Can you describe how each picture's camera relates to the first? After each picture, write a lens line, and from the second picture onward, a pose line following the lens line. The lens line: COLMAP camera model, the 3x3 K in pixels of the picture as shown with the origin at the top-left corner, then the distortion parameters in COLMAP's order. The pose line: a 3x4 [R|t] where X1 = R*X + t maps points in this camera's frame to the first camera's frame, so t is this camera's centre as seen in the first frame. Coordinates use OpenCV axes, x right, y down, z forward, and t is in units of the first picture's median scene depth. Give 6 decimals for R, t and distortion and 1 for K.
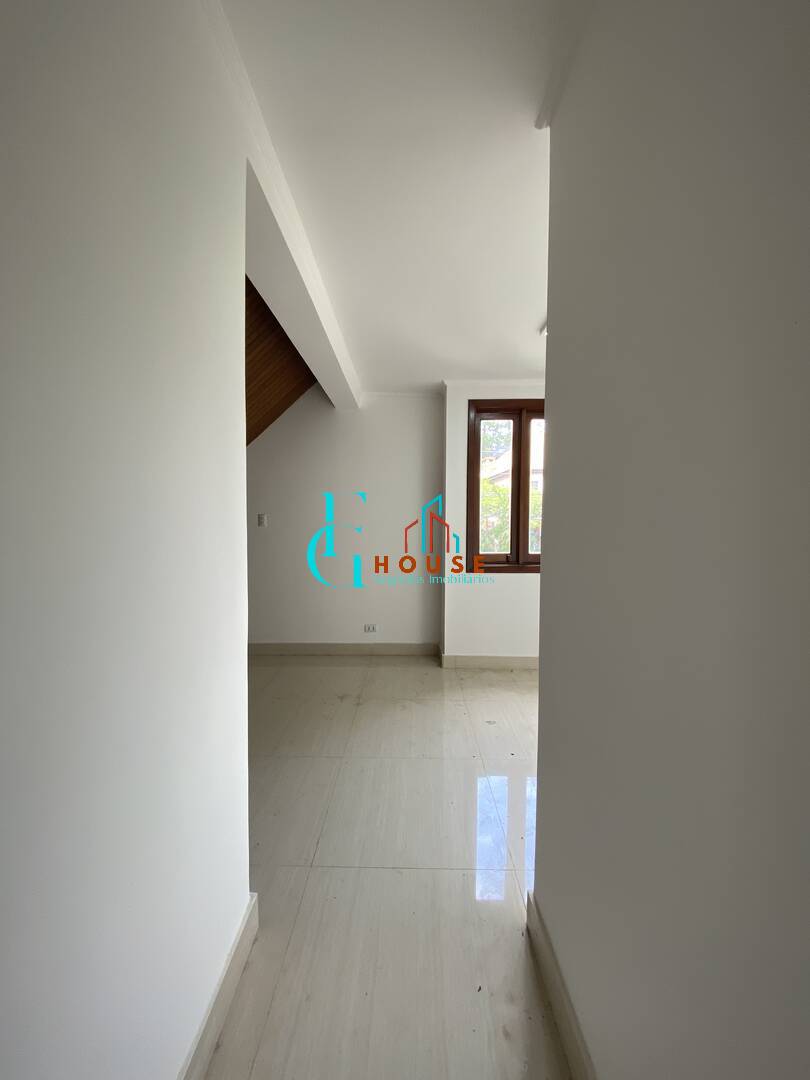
lens RADIAL K [[430.1, 0, 401.9], [0, 430.1, 543.8], [0, 0, 1]] dist [0.032223, -0.023787]
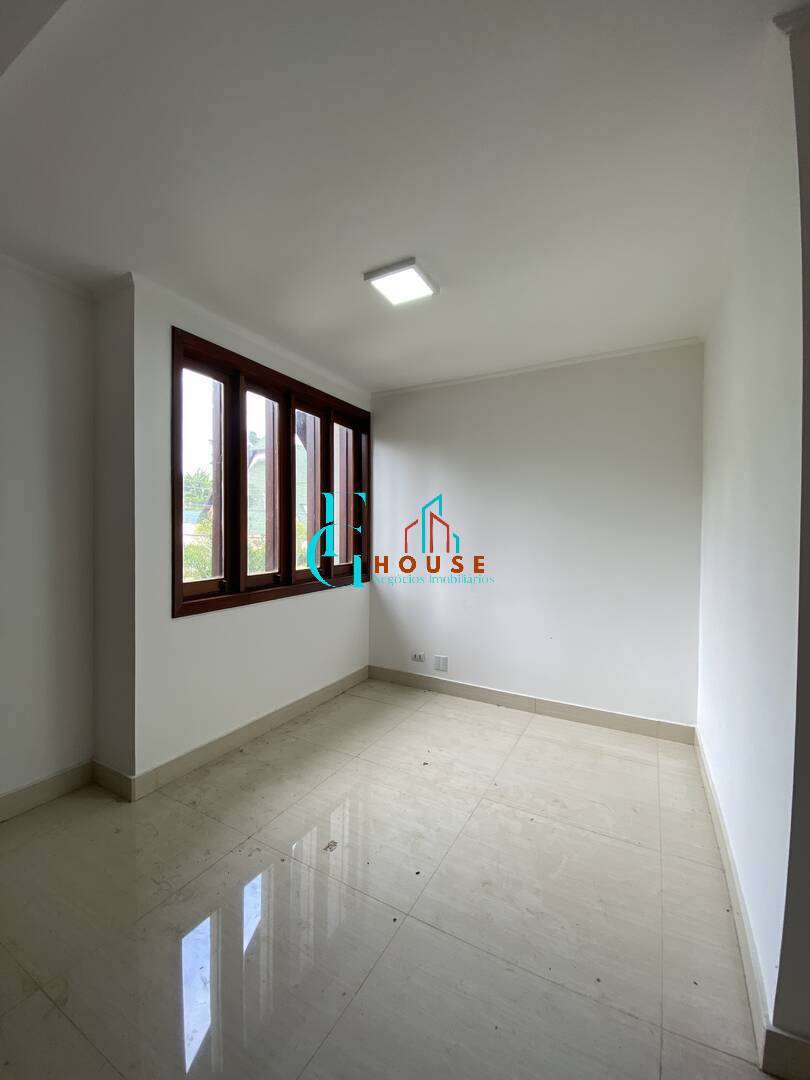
lens RADIAL K [[430.1, 0, 401.9], [0, 430.1, 543.8], [0, 0, 1]] dist [0.032223, -0.023787]
pose [[0.532317, -0.014513, 0.846421, -0.189554], [0.079232, 0.996318, -0.032746, 0.013686], [-0.842829, 0.084495, 0.531507, 0.423786]]
